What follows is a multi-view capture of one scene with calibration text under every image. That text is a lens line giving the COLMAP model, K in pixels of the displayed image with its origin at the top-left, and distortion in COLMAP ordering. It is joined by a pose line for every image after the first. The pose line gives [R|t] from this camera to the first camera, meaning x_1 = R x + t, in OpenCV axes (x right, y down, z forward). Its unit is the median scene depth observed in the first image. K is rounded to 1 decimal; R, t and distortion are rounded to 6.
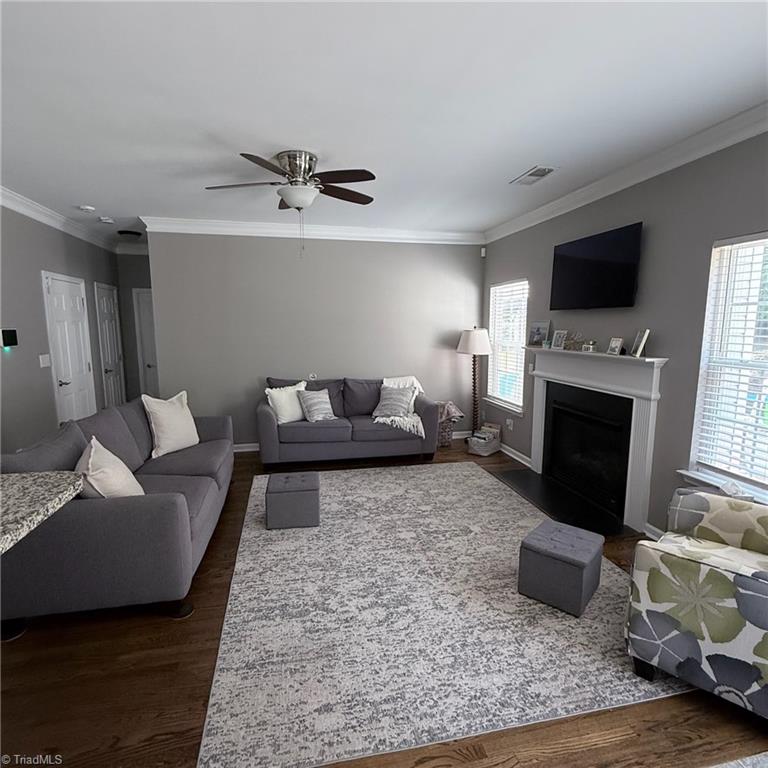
lens RADIAL K [[437.6, 0, 385.3], [0, 437.6, 385.3], [0, 0, 1]] dist [0.003077, -0.002725]
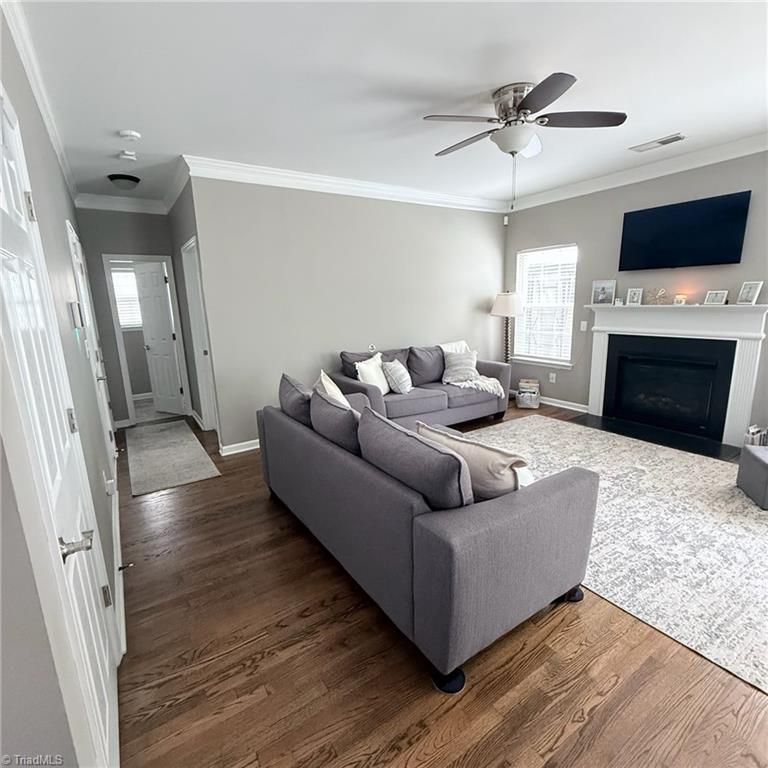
lens RADIAL K [[407.8, 0, 384.8], [0, 407.8, 382.2], [0, 0, 1]] dist [0.004110, -0.001704]
pose [[0.935429, -0.100069, 0.339056, -0.703759], [0.080312, 0.994177, 0.071846, -0.012867], [-0.344272, -0.039976, 0.938019, 0.253156]]
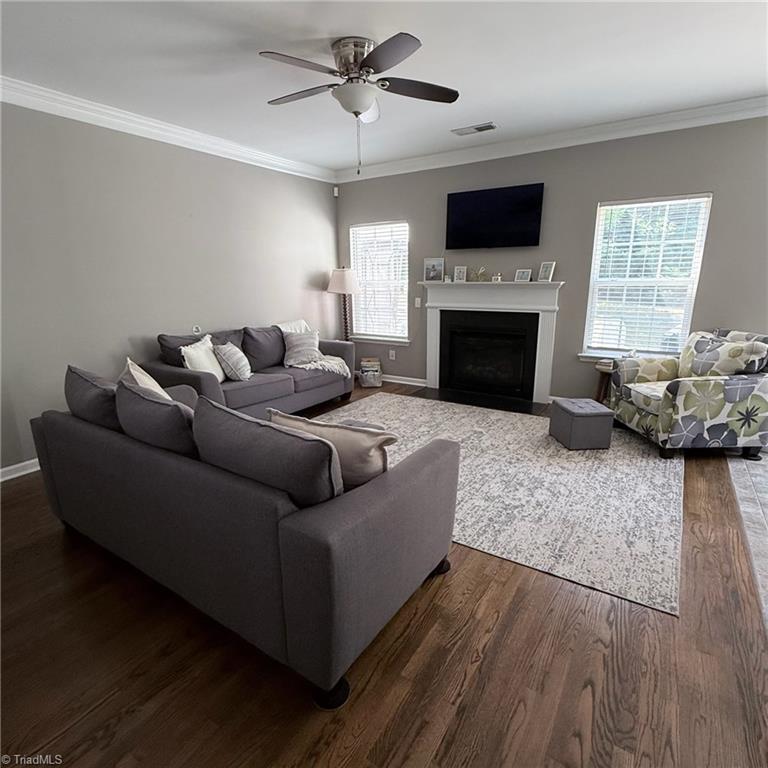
lens RADIAL K [[437.6, 0, 386.2], [0, 437.6, 385.7], [0, 0, 1]] dist [0.003077, -0.002725]
pose [[0.713588, -0.180861, 0.676817, -0.750686], [0.110073, 0.983047, 0.146640, 0.000708], [-0.691864, -0.030142, 0.721398, 0.294501]]
